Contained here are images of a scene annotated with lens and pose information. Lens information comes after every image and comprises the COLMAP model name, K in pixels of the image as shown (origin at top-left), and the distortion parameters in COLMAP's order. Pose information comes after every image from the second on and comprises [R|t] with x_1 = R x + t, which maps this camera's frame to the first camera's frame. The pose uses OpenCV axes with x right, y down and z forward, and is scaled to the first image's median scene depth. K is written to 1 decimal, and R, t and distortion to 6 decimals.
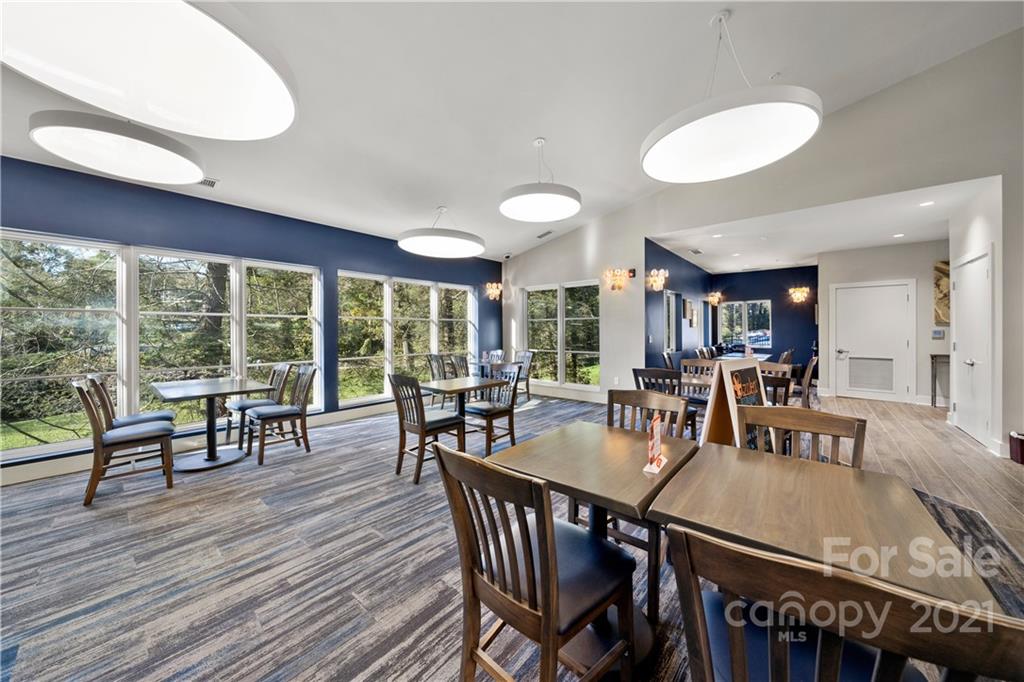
lens RADIAL K [[363.0, 0, 510.0], [0, 363.0, 335.0], [0, 0, 1]] dist [0.000430, 0.000063]
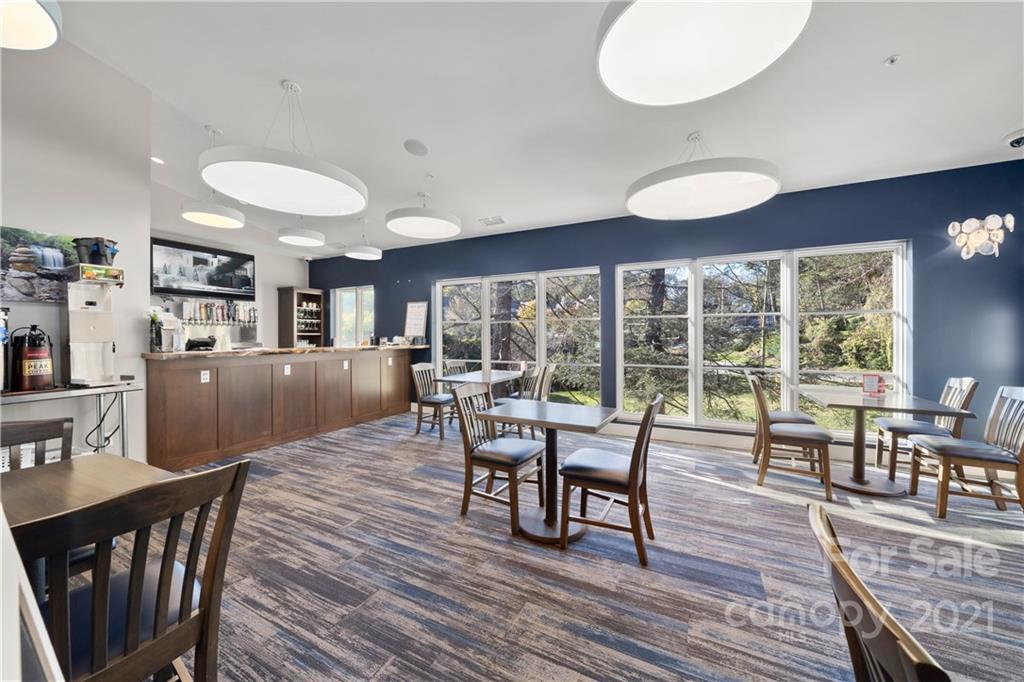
lens RADIAL K [[391.2, 0, 510.1], [0, 391.2, 335.8], [0, 0, 1]] dist [0.001549, 0.000184]
pose [[0.217243, 0.004388, -0.976108, 0.775857], [-0.009484, 0.999952, 0.002384, 0.005447], [0.976072, 0.008739, 0.217274, 1.134820]]
